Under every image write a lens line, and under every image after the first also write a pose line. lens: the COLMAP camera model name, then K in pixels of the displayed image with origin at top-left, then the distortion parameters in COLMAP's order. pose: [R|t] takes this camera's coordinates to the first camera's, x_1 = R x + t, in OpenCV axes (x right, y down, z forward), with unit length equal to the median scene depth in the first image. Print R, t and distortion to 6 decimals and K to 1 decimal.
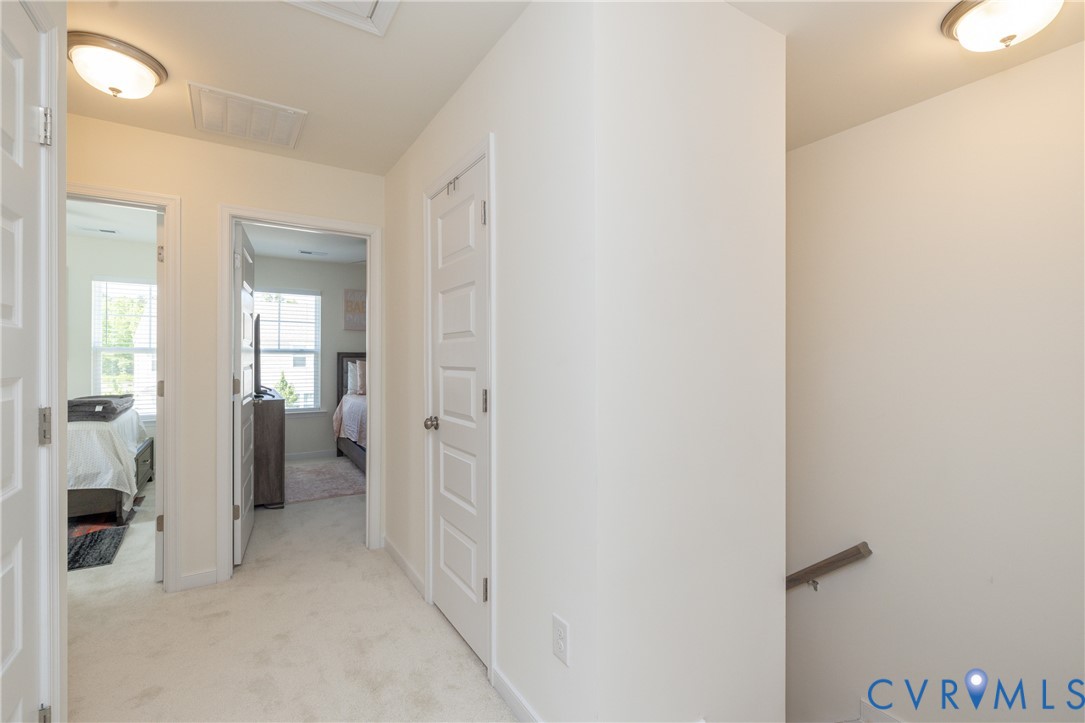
lens RADIAL K [[464.3, 0, 541.1], [0, 464.3, 363.7], [0, 0, 1]] dist [0.001955, 0.000122]
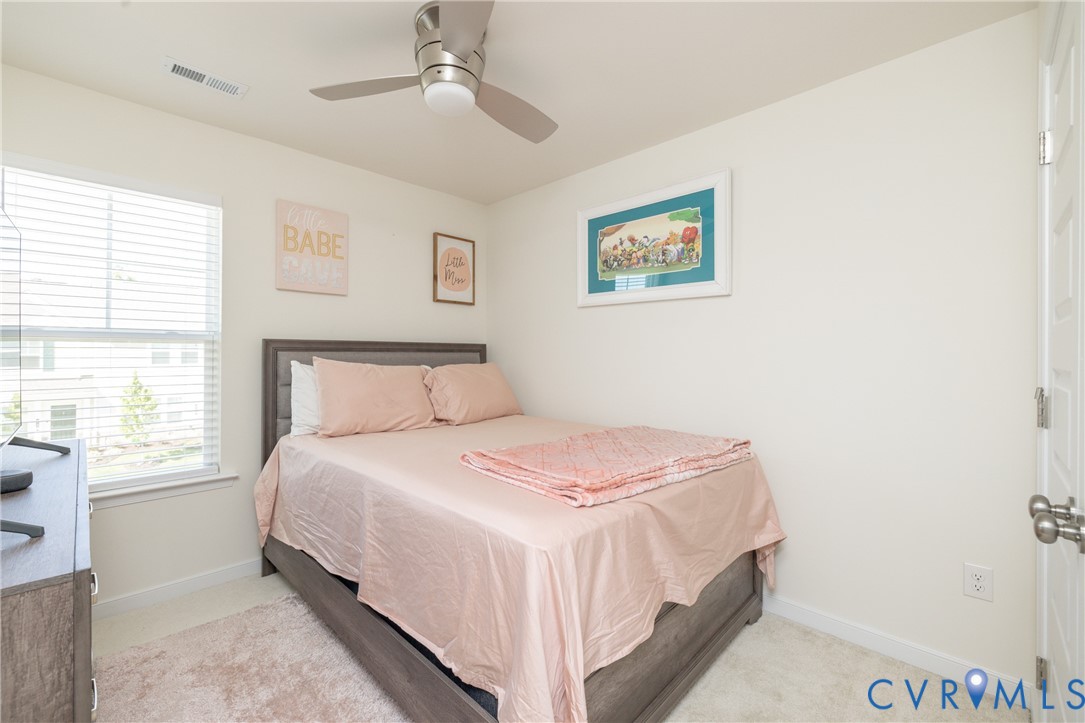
lens RADIAL K [[464.3, 0, 537.2], [0, 464.3, 358.7], [0, 0, 1]] dist [0.001955, 0.000122]
pose [[0.979660, 0.000975, 0.200662, -0.273001], [-0.001224, 0.999999, 0.001119, -0.006582], [-0.200660, -0.001342, 0.979660, 0.515638]]
